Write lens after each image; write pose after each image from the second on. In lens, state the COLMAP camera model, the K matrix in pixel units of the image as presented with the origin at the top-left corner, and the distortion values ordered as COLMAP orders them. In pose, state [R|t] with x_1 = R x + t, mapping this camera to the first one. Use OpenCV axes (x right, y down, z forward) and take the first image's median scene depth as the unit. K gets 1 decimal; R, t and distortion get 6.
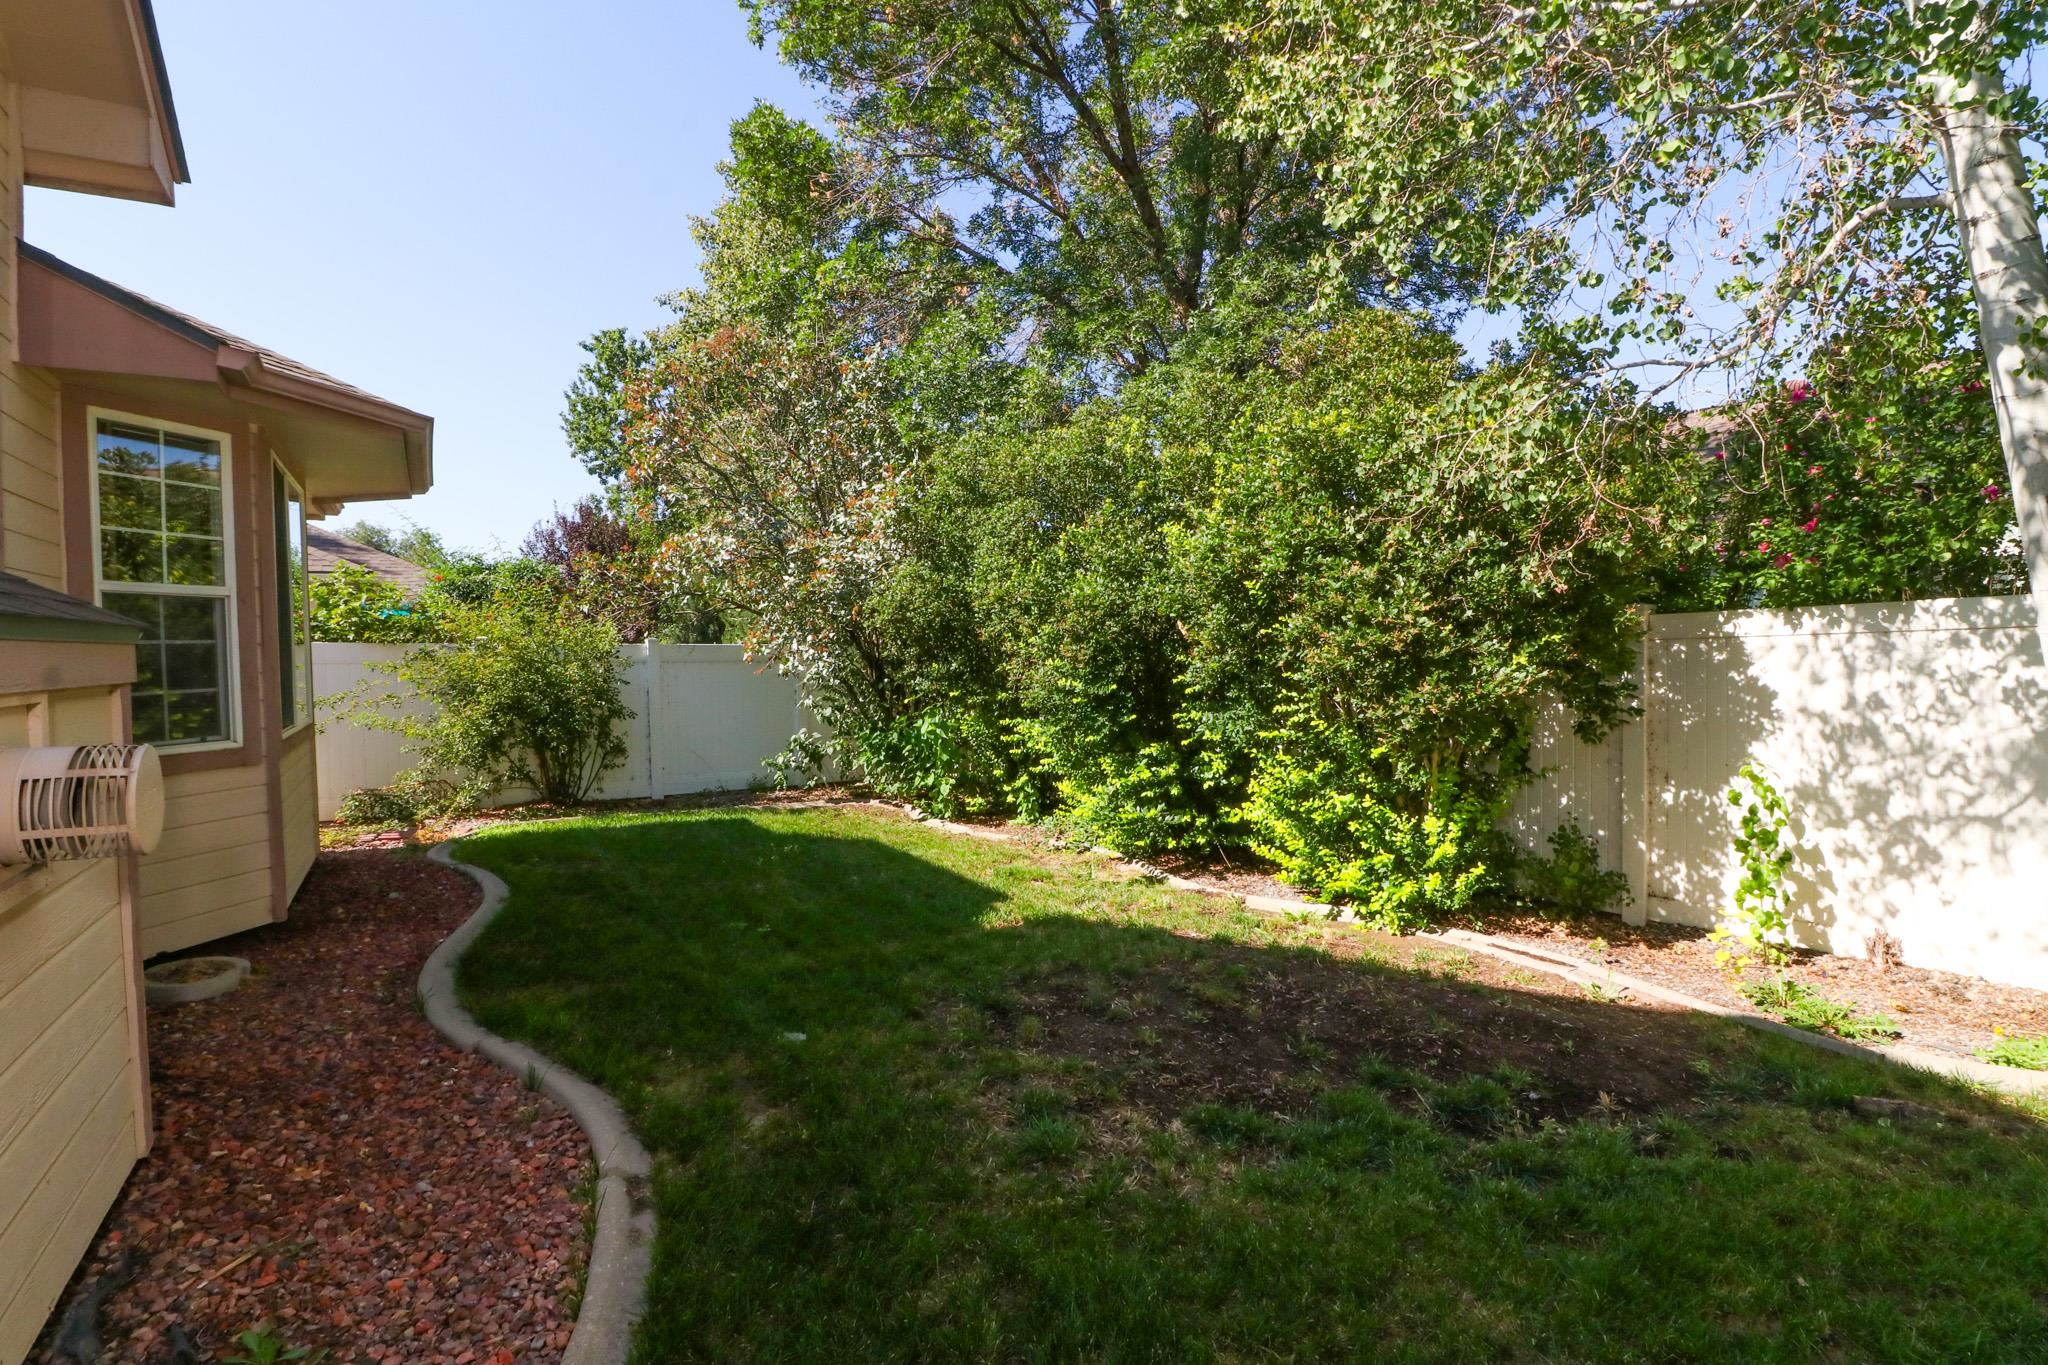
lens RADIAL K [[954.5, 0, 1034.7], [0, 954.5, 668.0], [0, 0, 1]] dist [-0.002729, -0.000426]
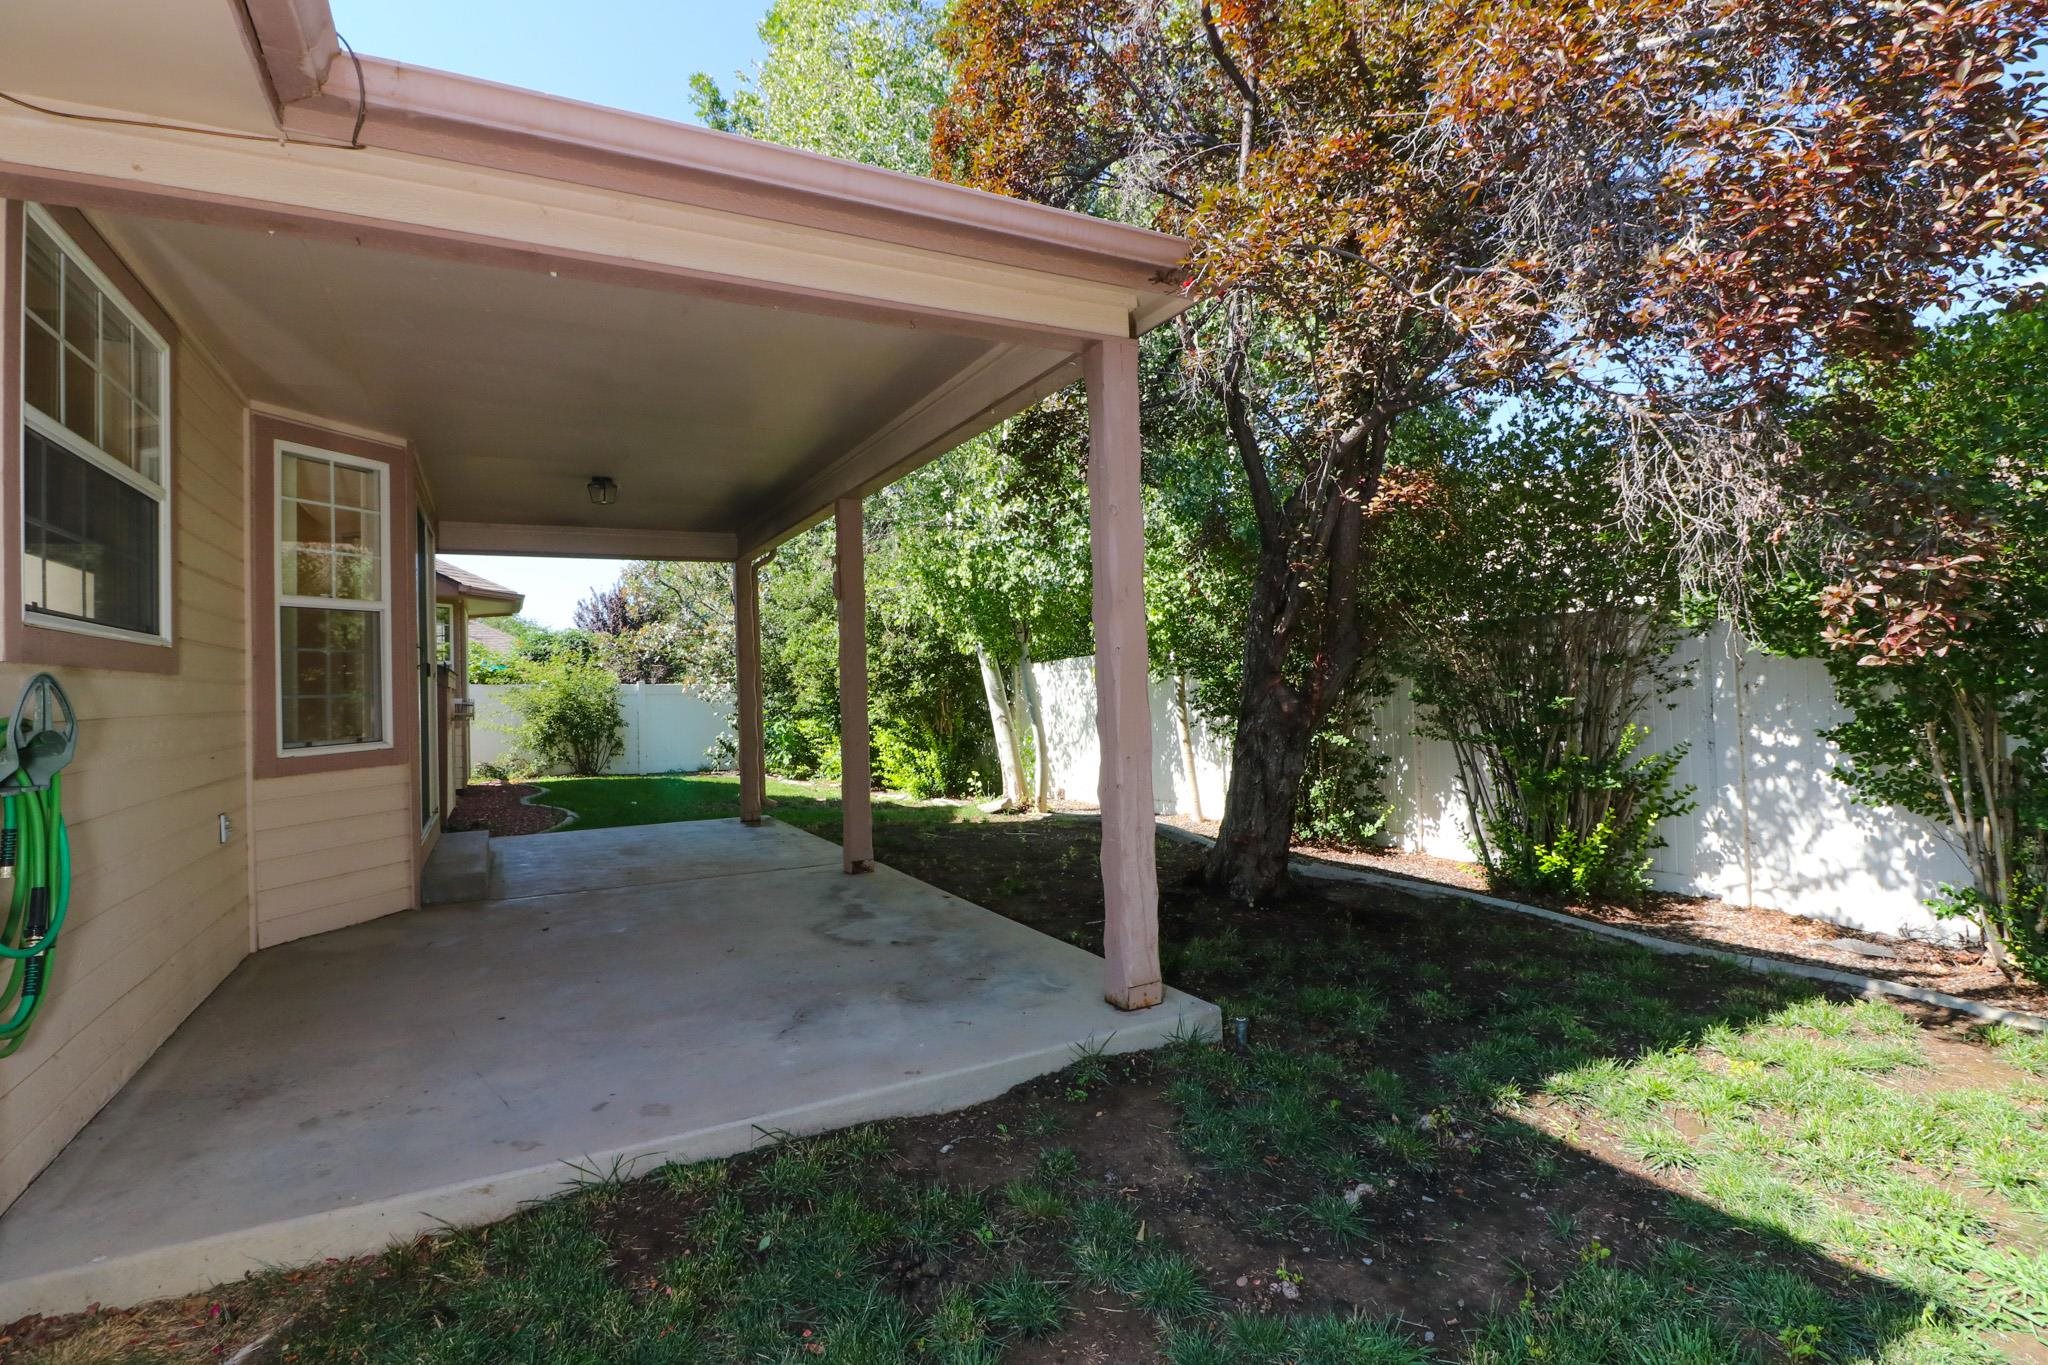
lens RADIAL K [[971.8, 0, 1024.0], [0, 971.8, 682.5], [0, 0, 1]] dist [0.000059, 0.000012]
pose [[0.997127, -0.008907, -0.075229, 0.470671], [0.006536, 0.999476, -0.031705, 0.035559], [0.075472, 0.031122, 0.996662, -0.775550]]
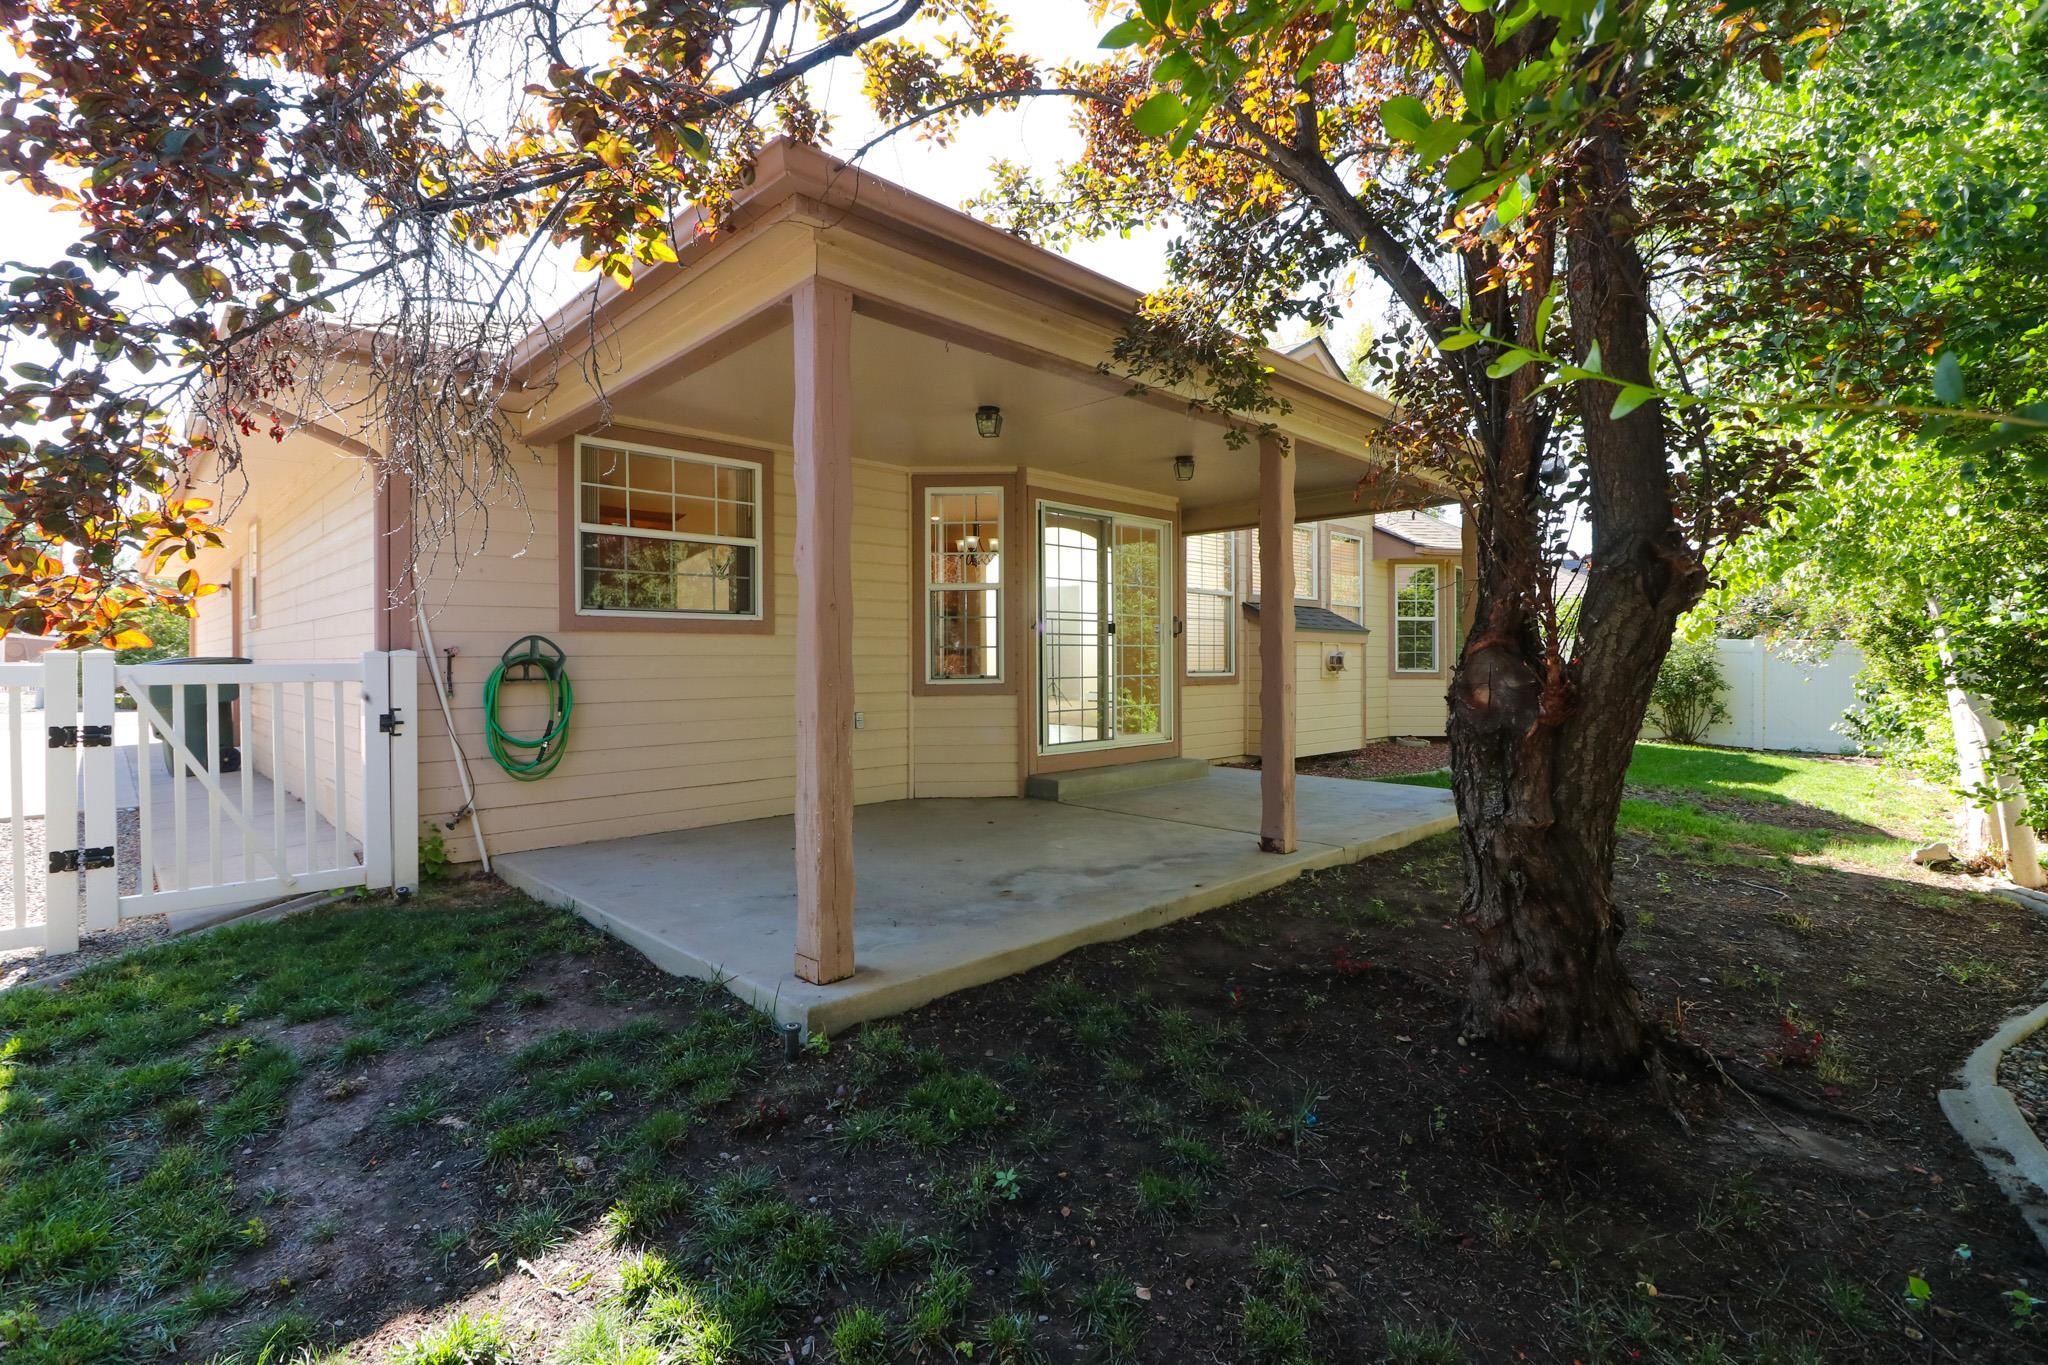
lens RADIAL K [[954.5, 0, 1034.7], [0, 954.5, 668.0], [0, 0, 1]] dist [-0.002729, -0.000426]
pose [[0.214033, 0.028570, -0.976409, 0.845898], [-0.032498, 0.999227, 0.022114, 0.022217], [0.976286, 0.026998, 0.214796, -0.396649]]
